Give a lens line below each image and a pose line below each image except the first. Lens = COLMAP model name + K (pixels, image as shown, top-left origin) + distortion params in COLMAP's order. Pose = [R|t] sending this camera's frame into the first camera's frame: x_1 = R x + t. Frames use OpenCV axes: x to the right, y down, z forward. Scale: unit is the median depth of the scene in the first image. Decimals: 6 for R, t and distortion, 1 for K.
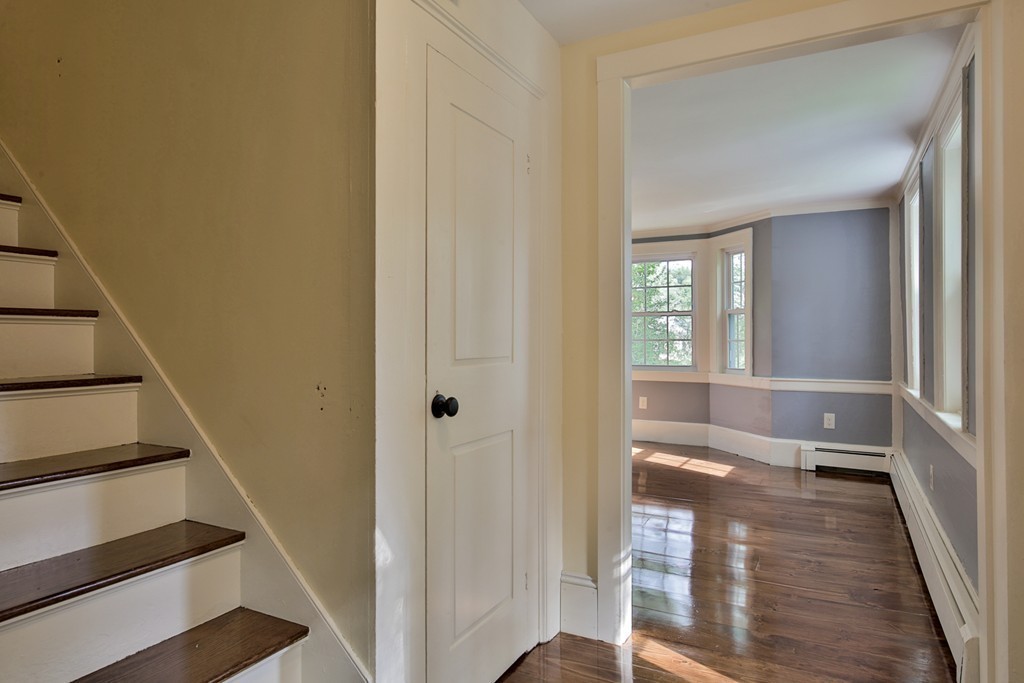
lens RADIAL K [[611.3, 0, 512.2], [0, 611.3, 339.0], [0, 0, 1]] dist [0.008143, 0.000428]
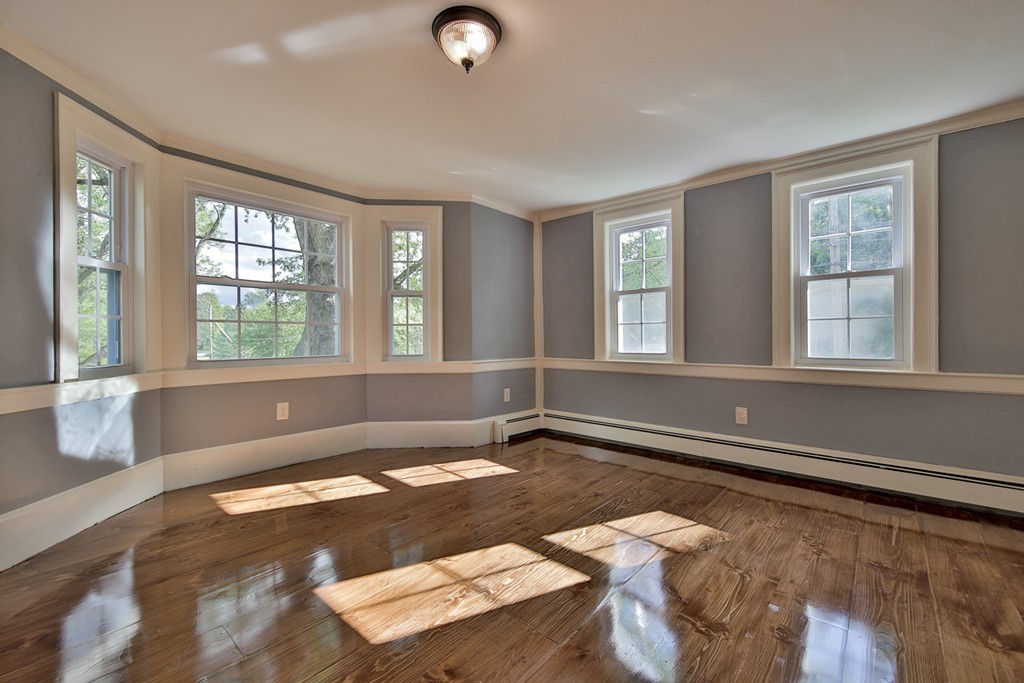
lens RADIAL K [[412.1, 0, 511.2], [0, 412.1, 340.3], [0, 0, 1]] dist [0.001859, 0.000124]
pose [[0.236693, -0.002825, 0.971580, -0.226349], [0.003603, 0.999991, 0.002030, 0.028760], [-0.971578, 0.003020, 0.236701, 0.790461]]
